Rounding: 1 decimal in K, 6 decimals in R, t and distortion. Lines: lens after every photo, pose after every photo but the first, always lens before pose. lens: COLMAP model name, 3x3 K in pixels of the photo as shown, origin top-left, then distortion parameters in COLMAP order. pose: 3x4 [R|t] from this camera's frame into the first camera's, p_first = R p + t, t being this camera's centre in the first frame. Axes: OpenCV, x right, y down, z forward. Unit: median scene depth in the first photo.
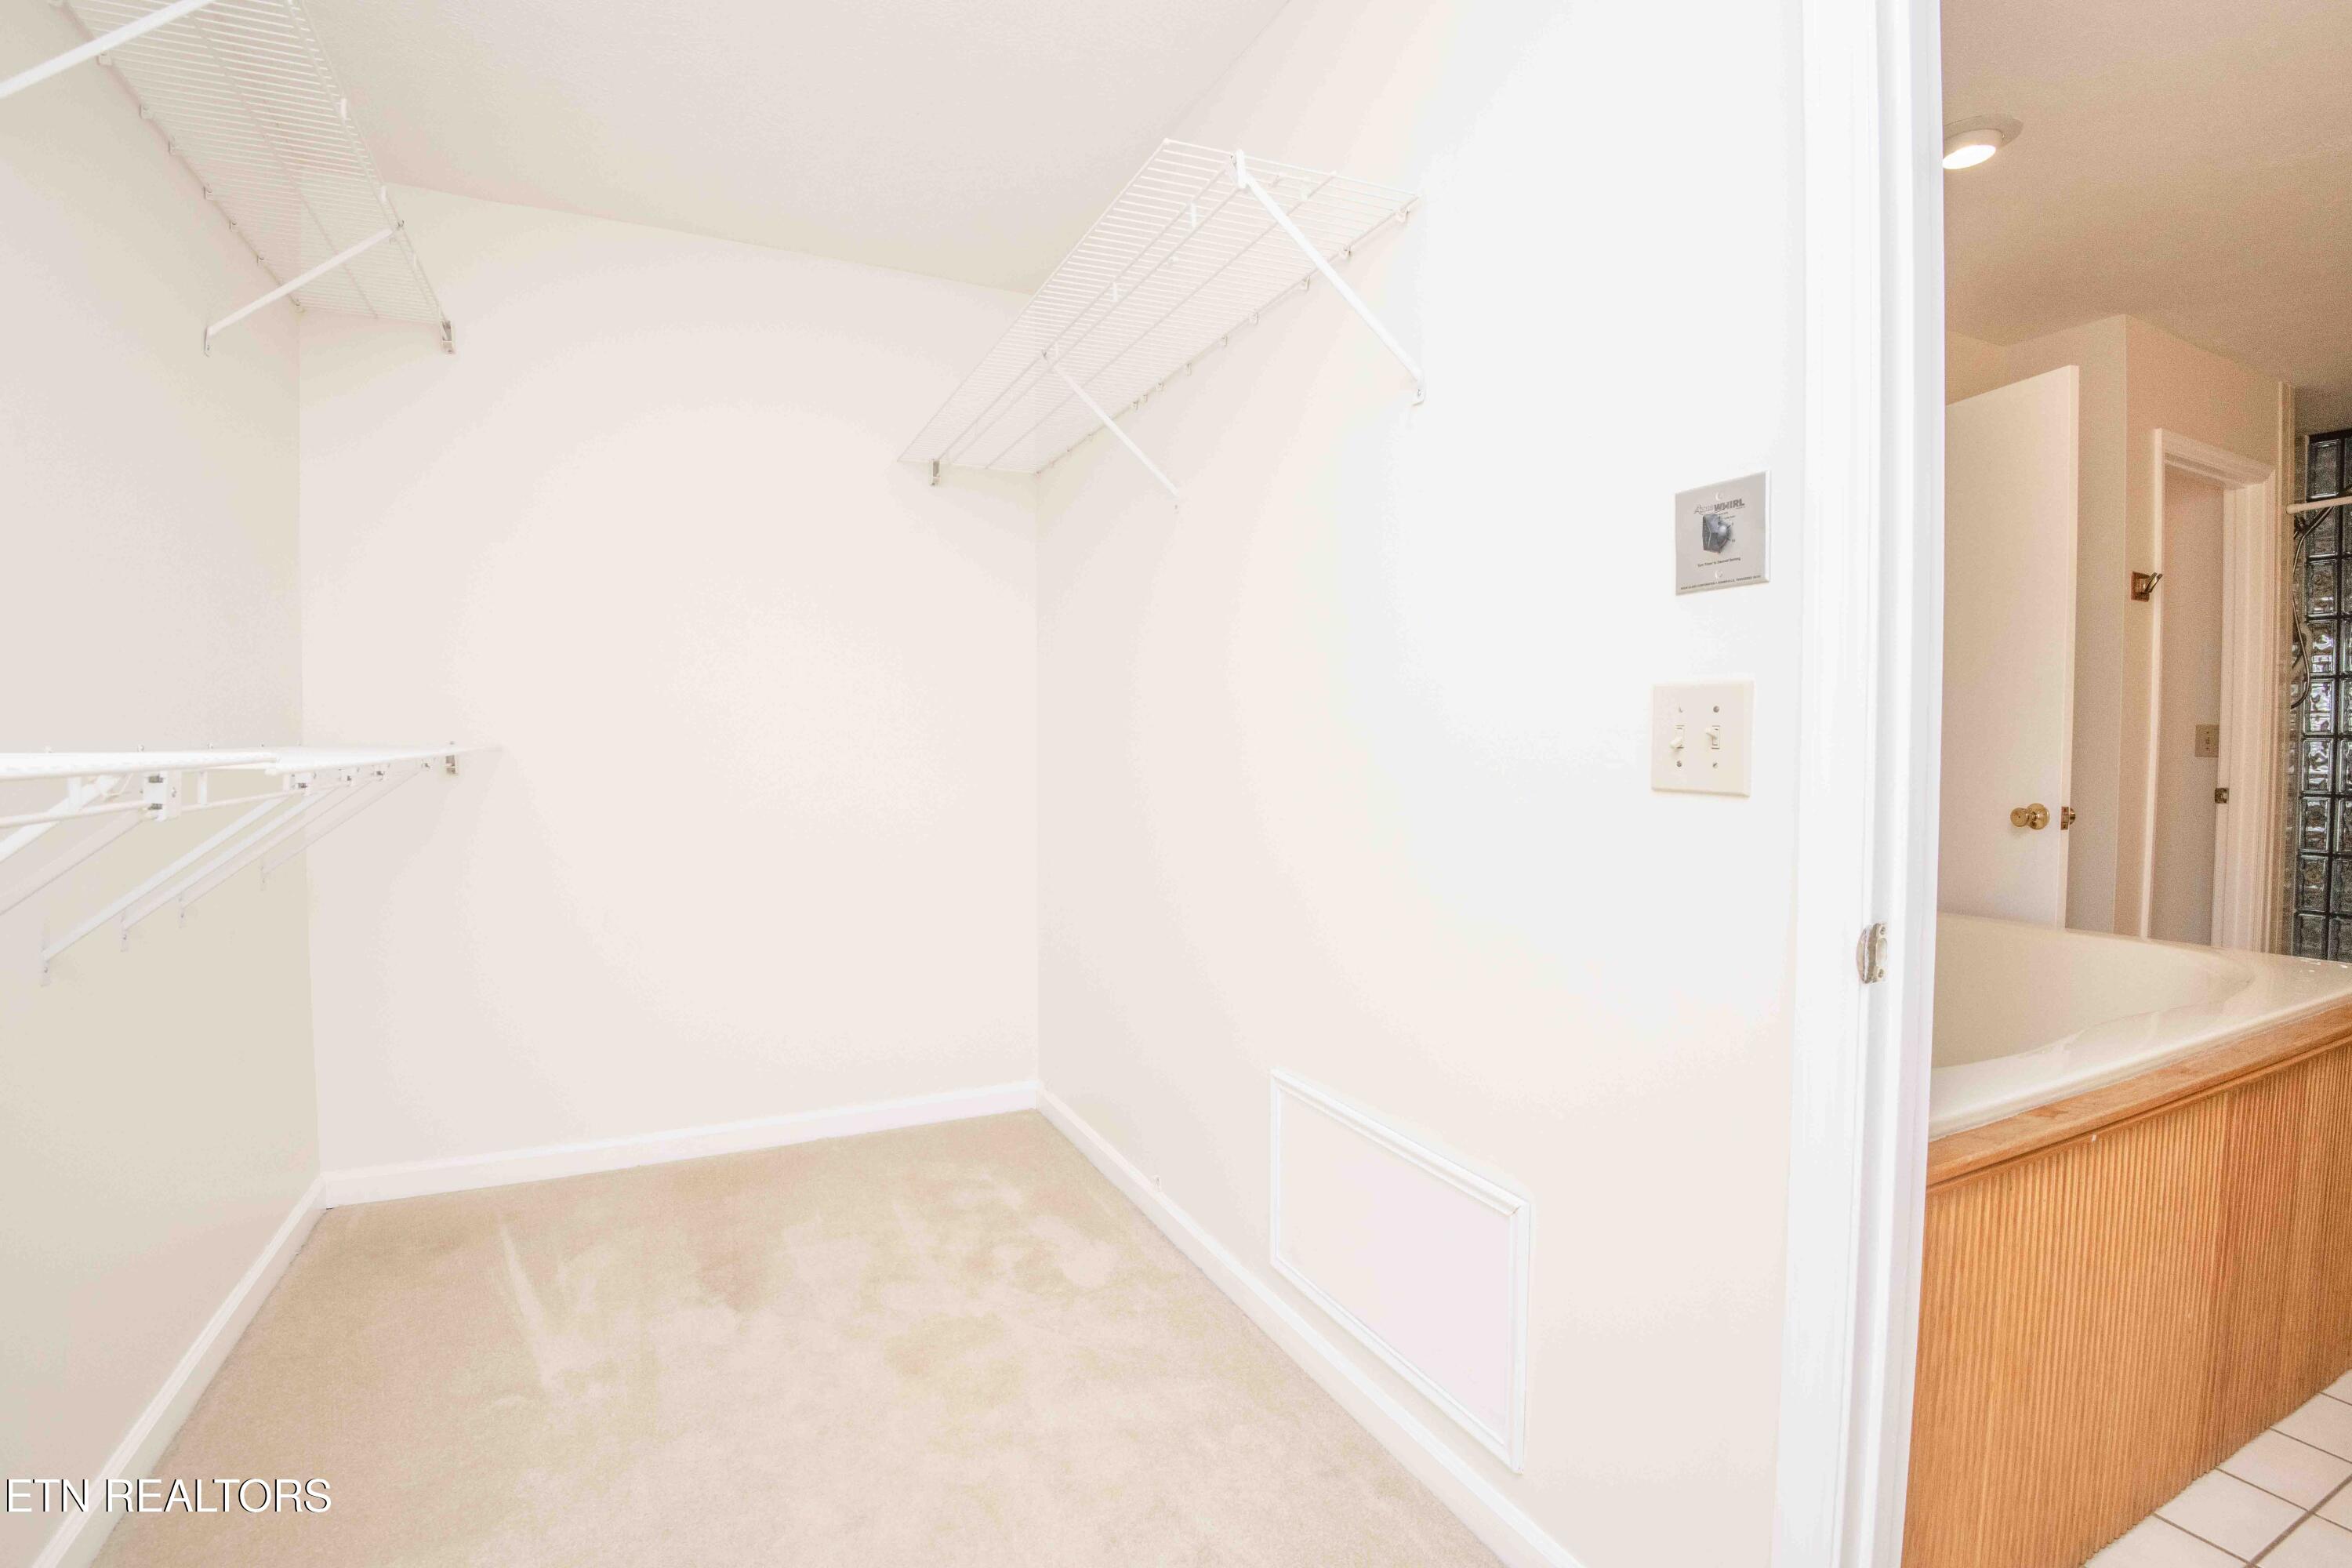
lens RADIAL K [[1087.9, 0, 1176.0], [0, 1087.9, 784.0], [0, 0, 1]] dist [-0.002461, -0.021367]
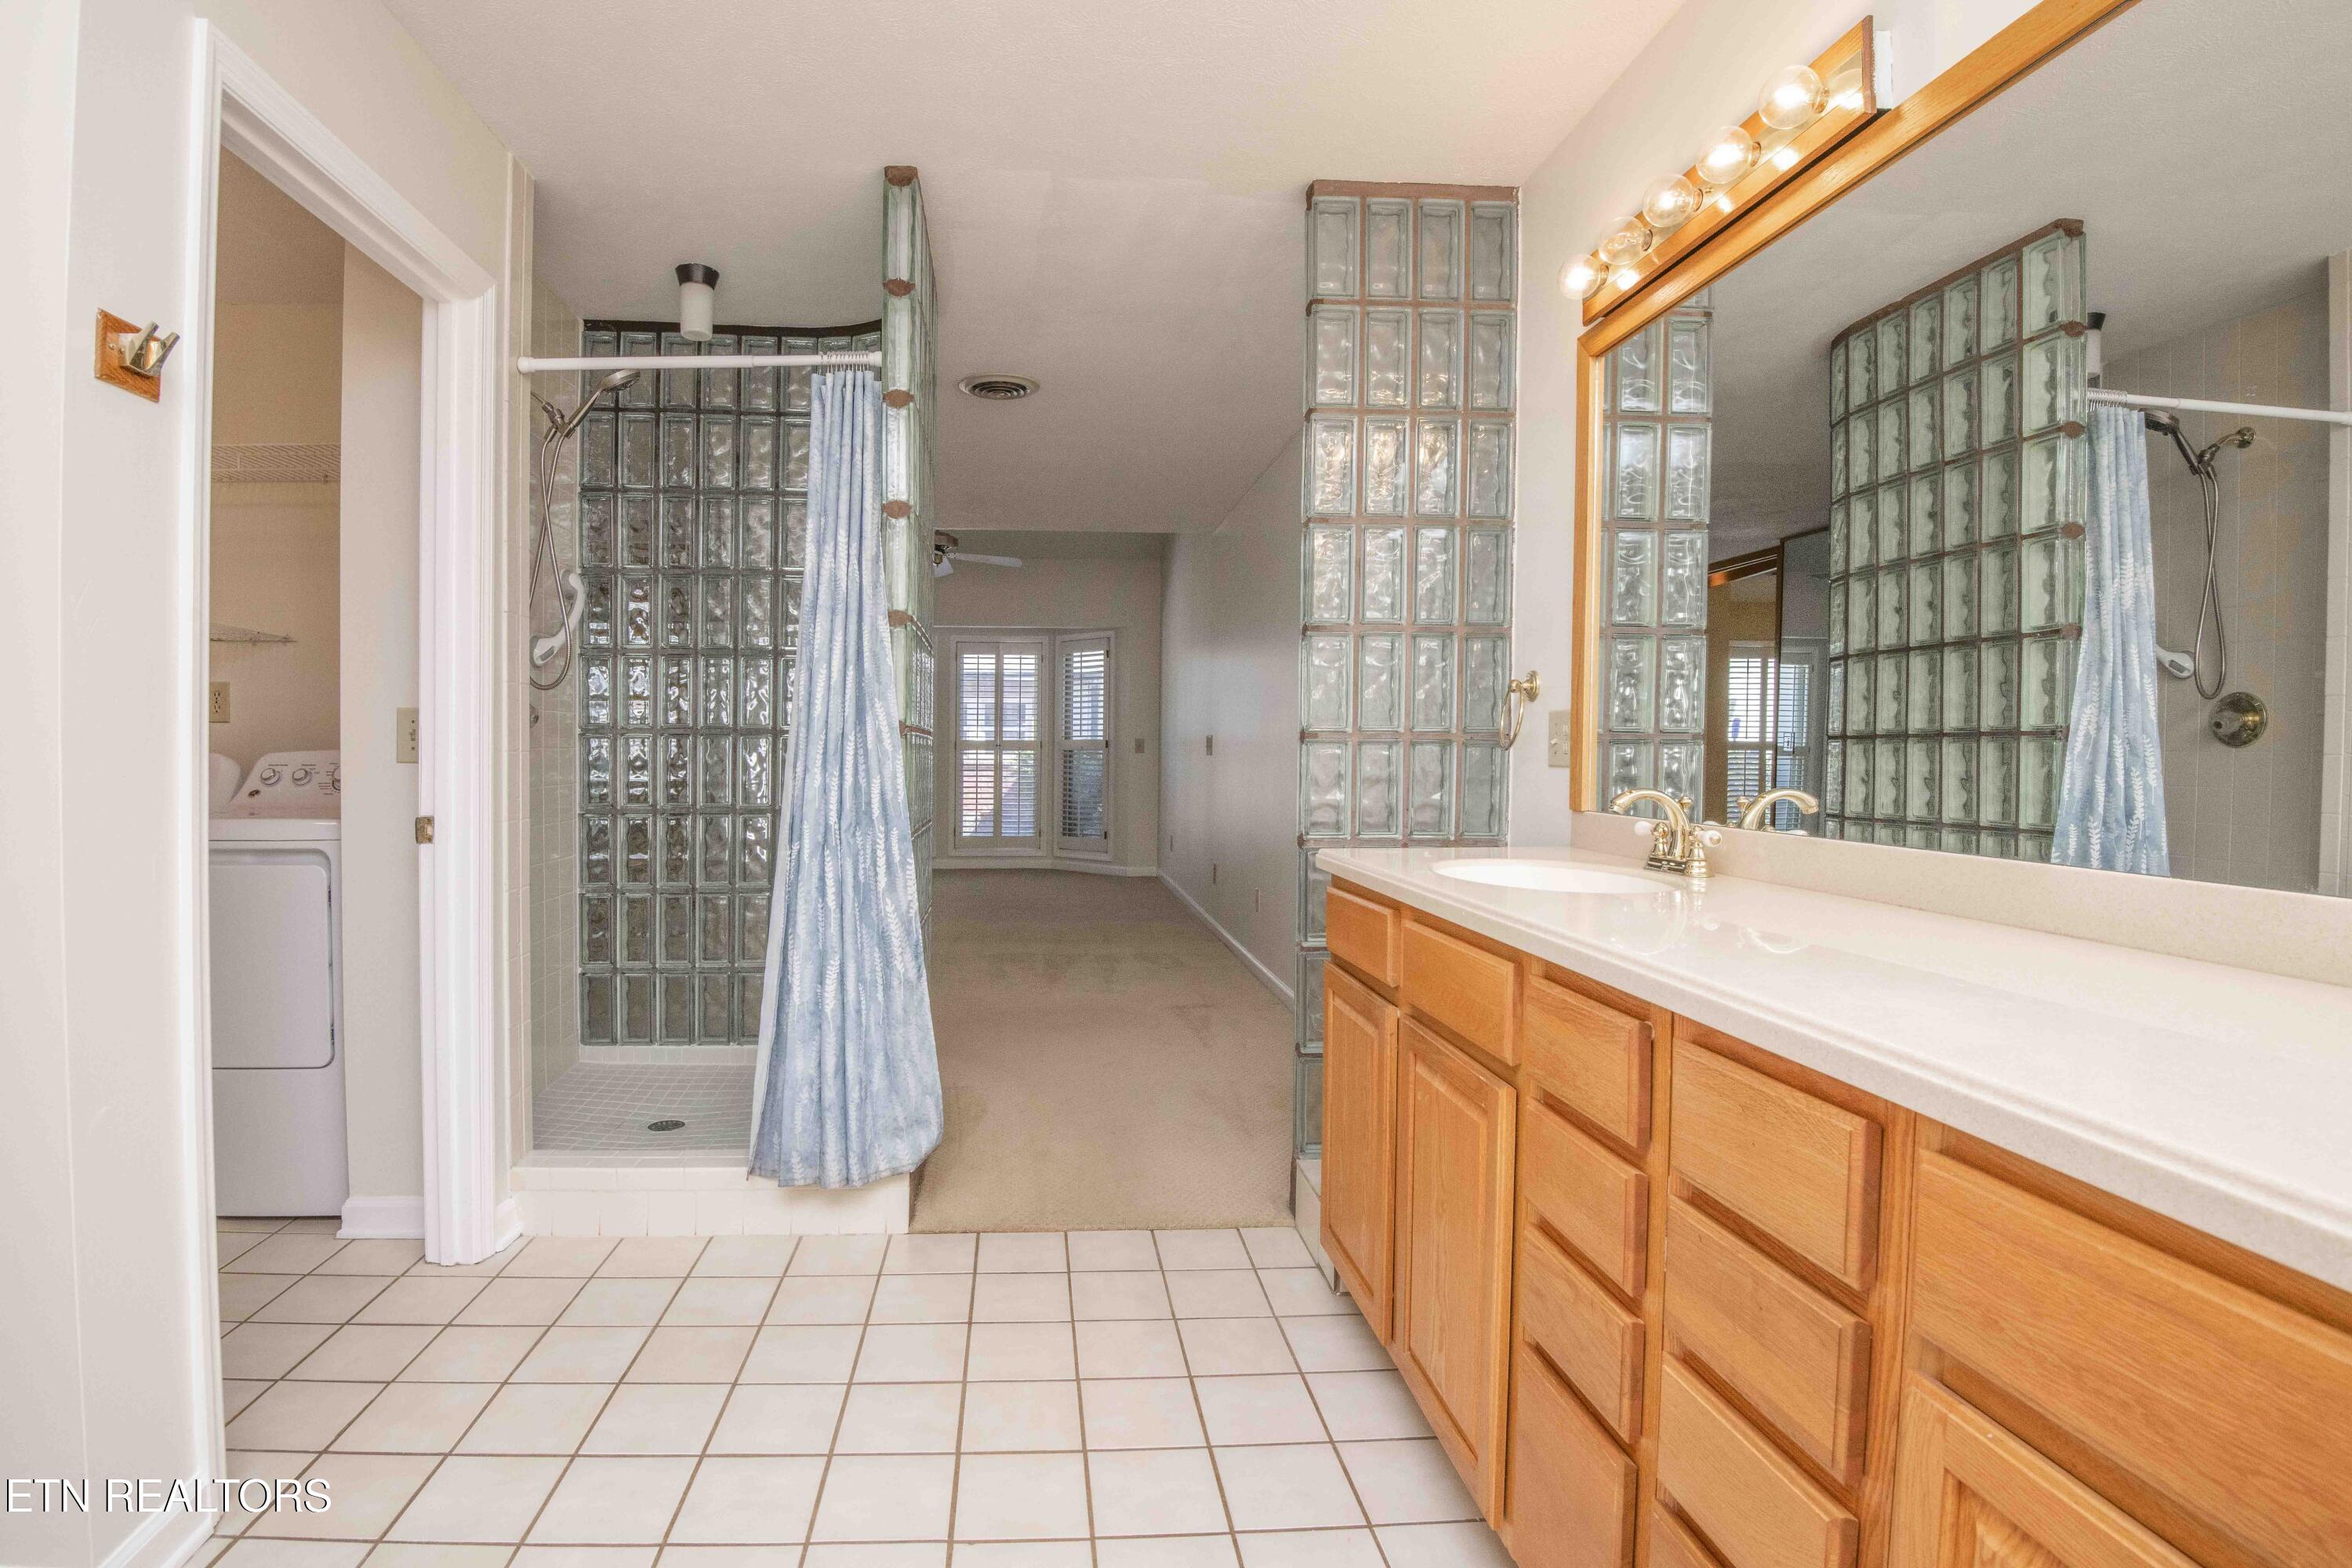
lens RADIAL K [[1087.9, 0, 1176.0], [0, 1087.9, 784.0], [0, 0, 1]] dist [-0.002461, -0.021367]
pose [[0.320794, -0.013707, 0.947050, 0.578979], [0.015282, 0.999840, 0.009295, -0.014359], [-0.947026, 0.011491, 0.320952, 0.436117]]
